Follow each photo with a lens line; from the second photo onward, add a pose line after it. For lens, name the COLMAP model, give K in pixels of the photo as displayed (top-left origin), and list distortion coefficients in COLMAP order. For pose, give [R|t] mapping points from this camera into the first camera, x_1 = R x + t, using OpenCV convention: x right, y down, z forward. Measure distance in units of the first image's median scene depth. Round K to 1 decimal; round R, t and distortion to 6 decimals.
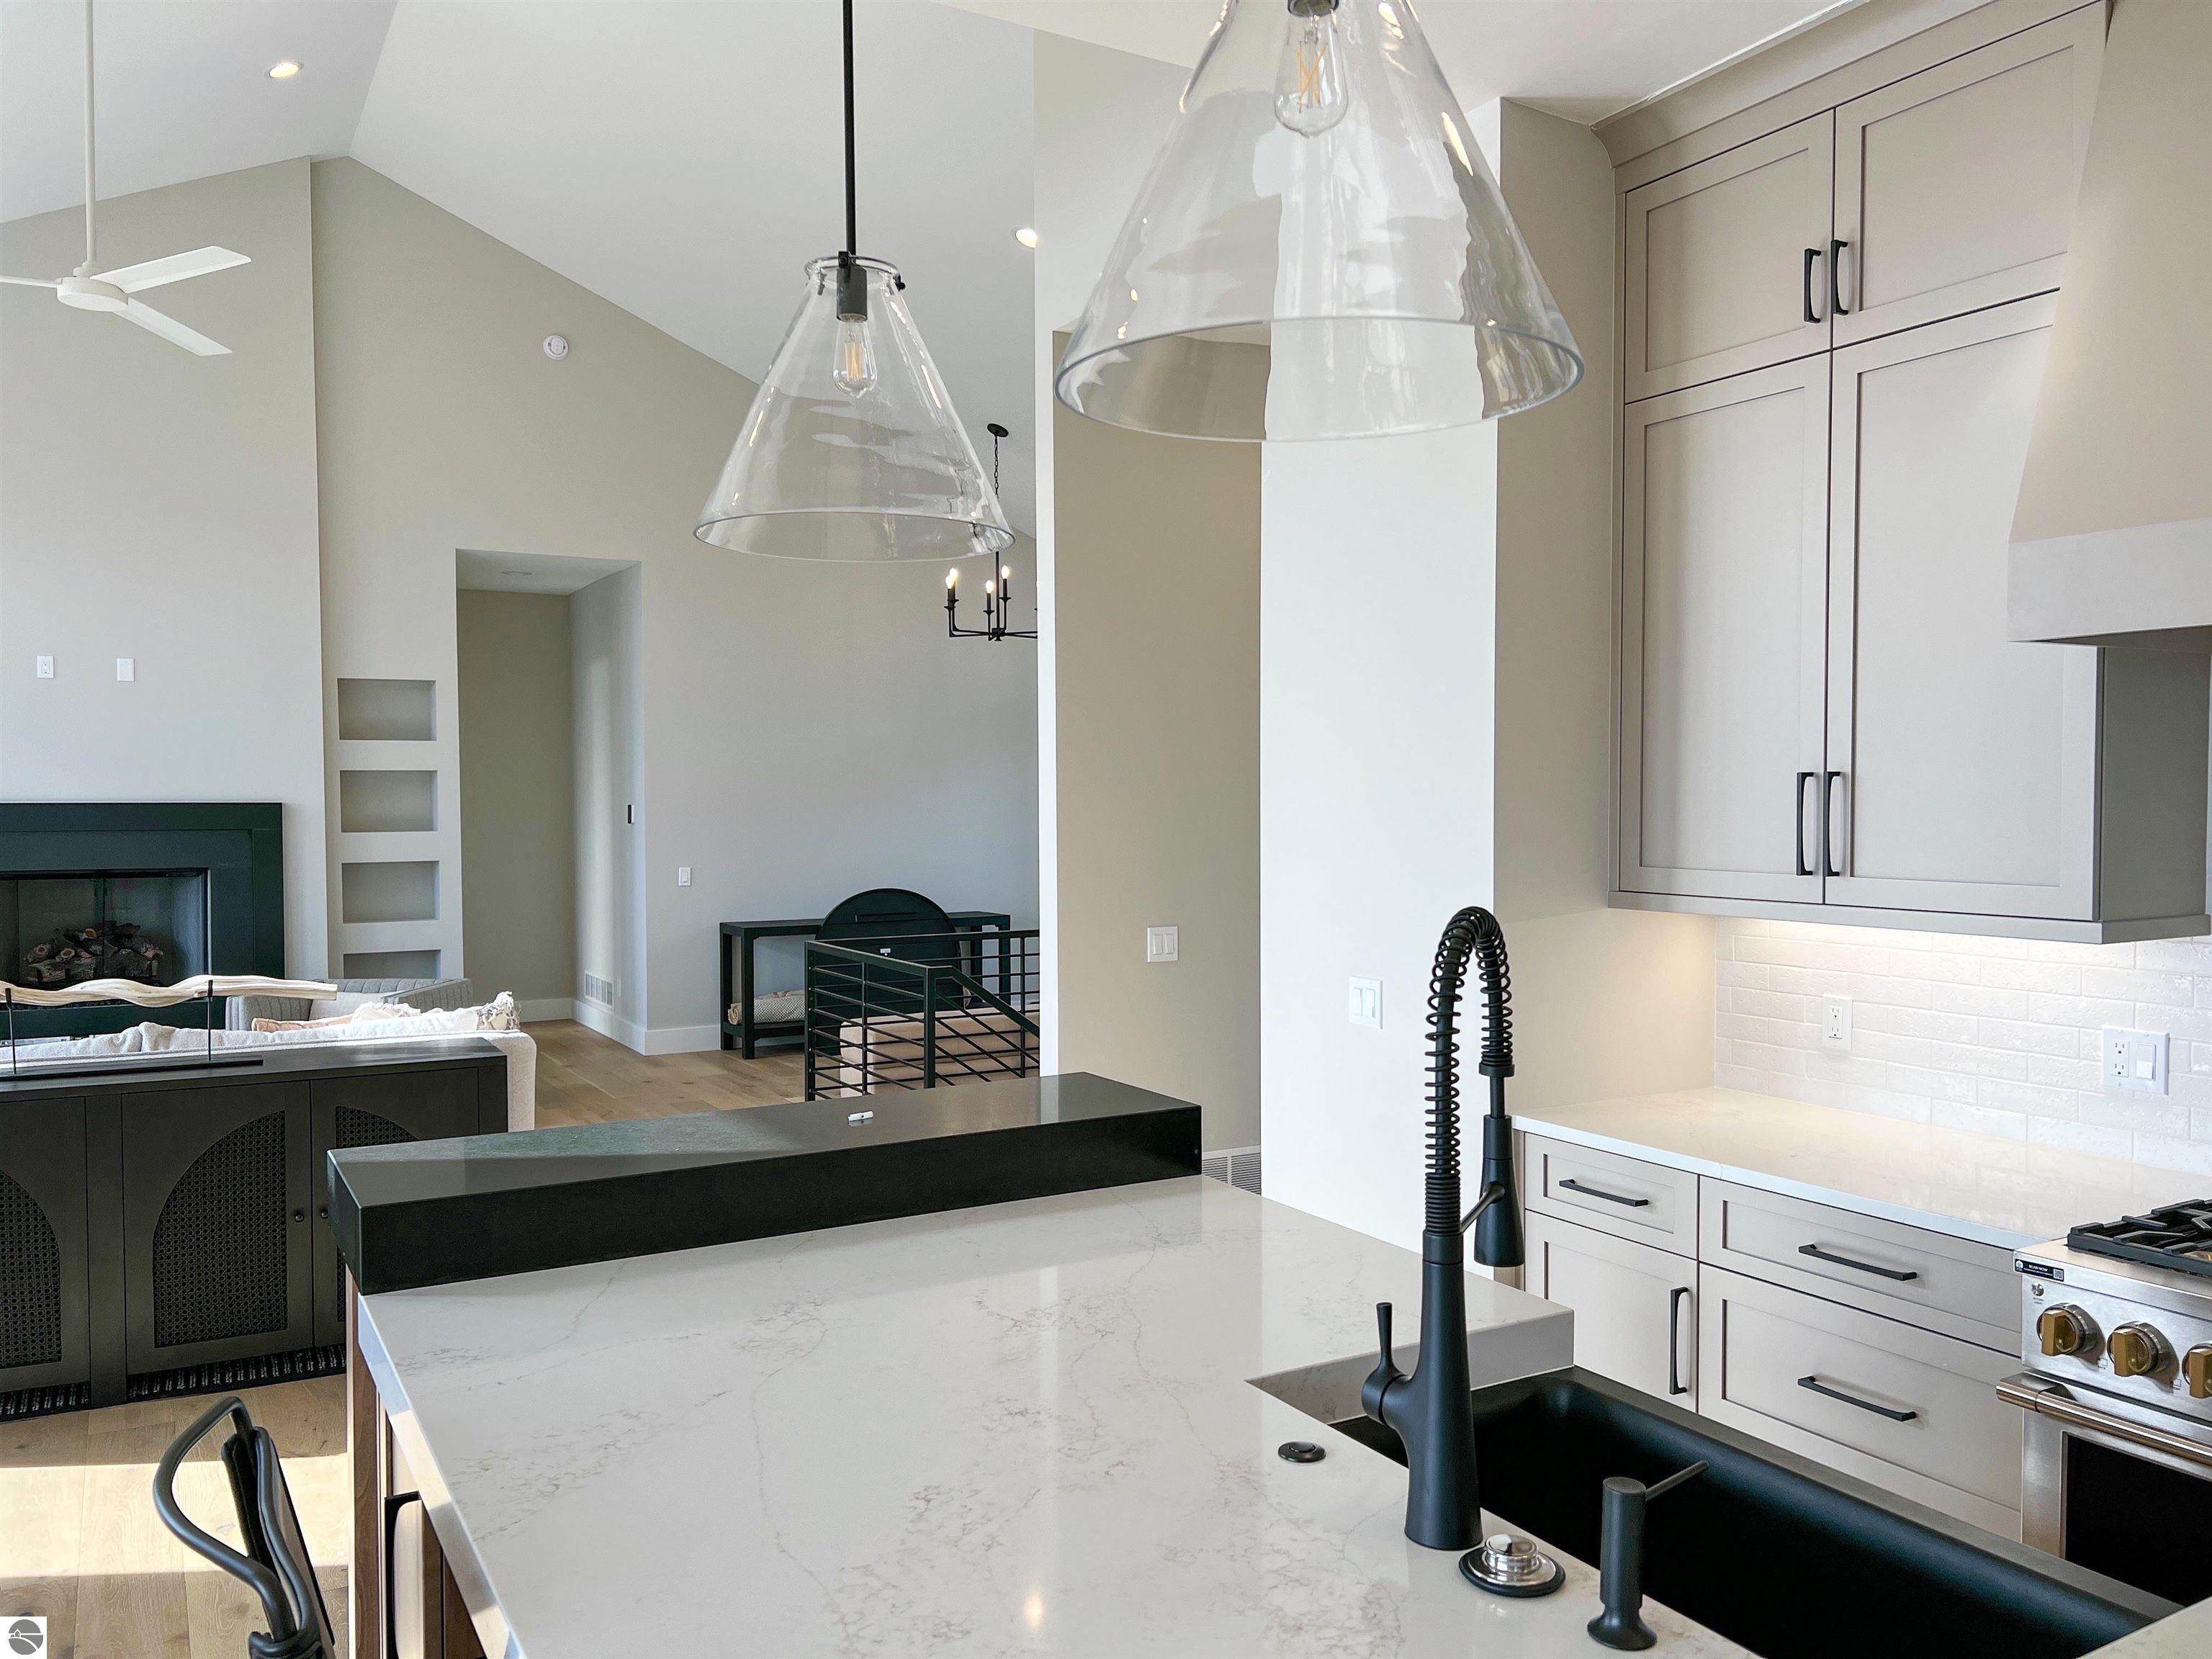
lens RADIAL K [[1655.6, 0, 1107.3], [0, 1655.6, 826.3], [0, 0, 1]] dist [0.057545, -0.061975]
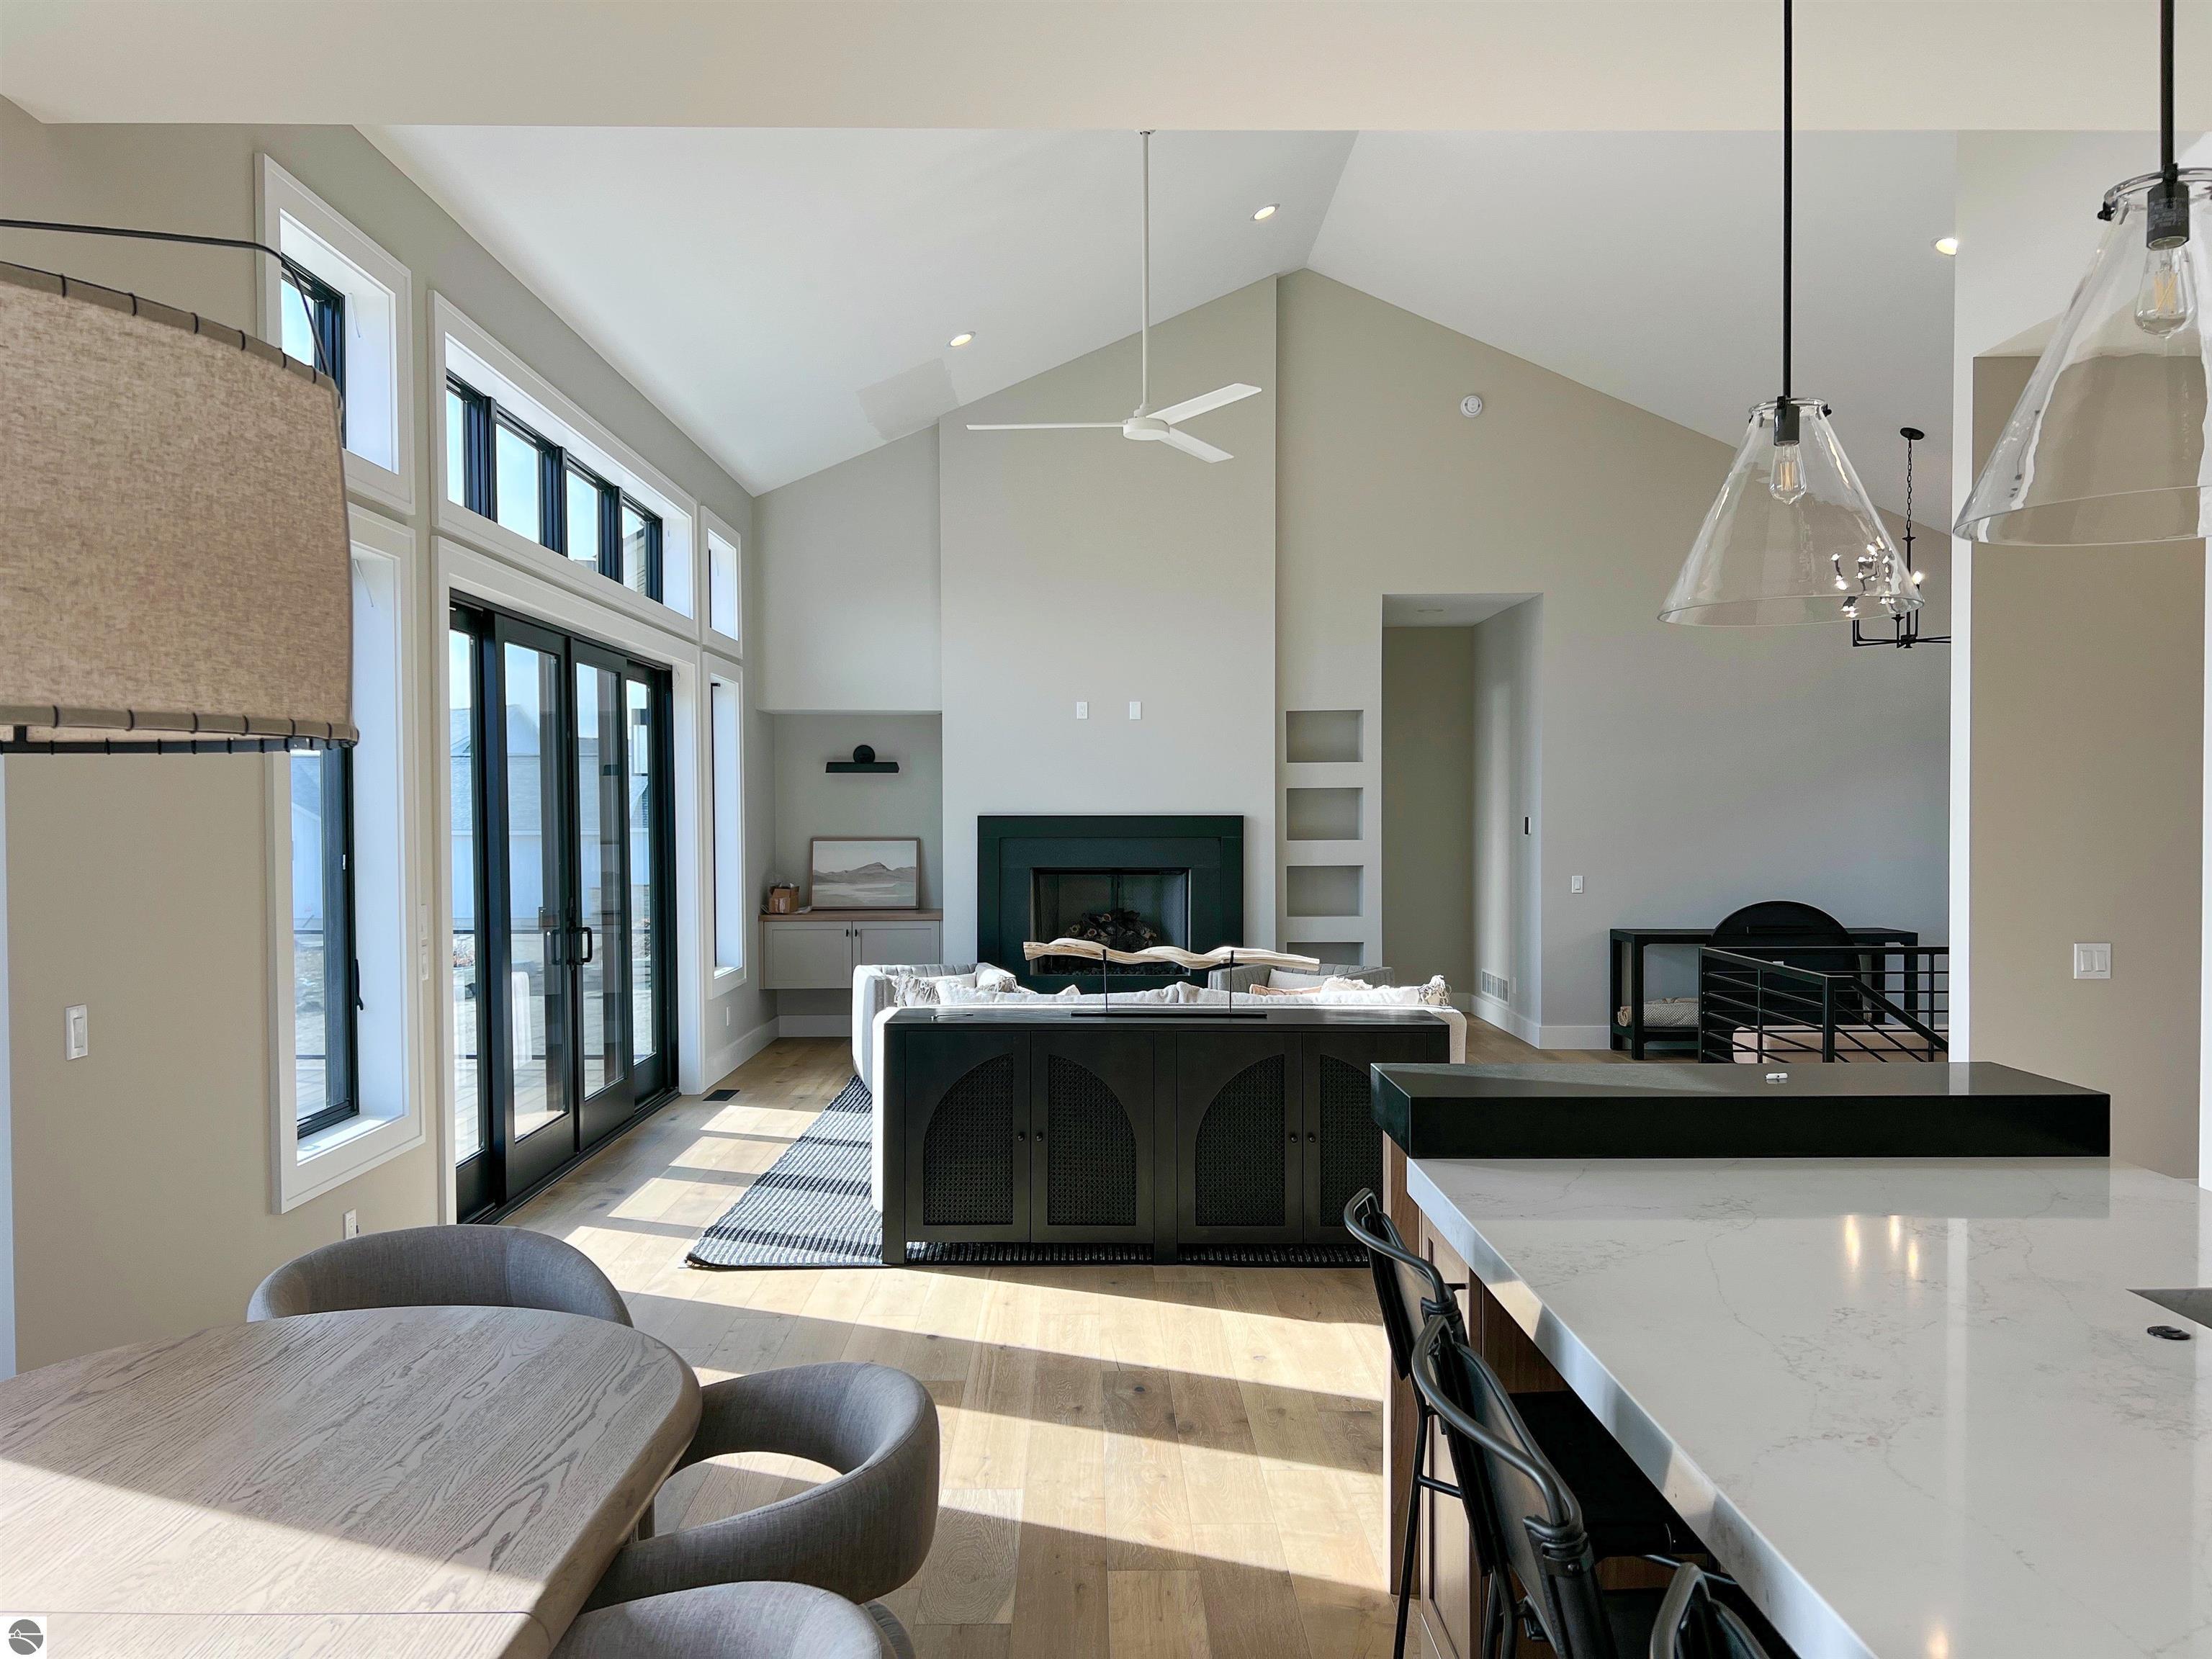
lens RADIAL K [[1655.6, 0, 1111.7], [0, 1655.6, 842.8], [0, 0, 1]] dist [0.057545, -0.061975]
pose [[0.873176, 0.010839, -0.487285, 0.007046], [-0.009606, 0.999941, 0.005029, 0.001122], [0.487310, 0.000290, 0.873229, -0.107670]]
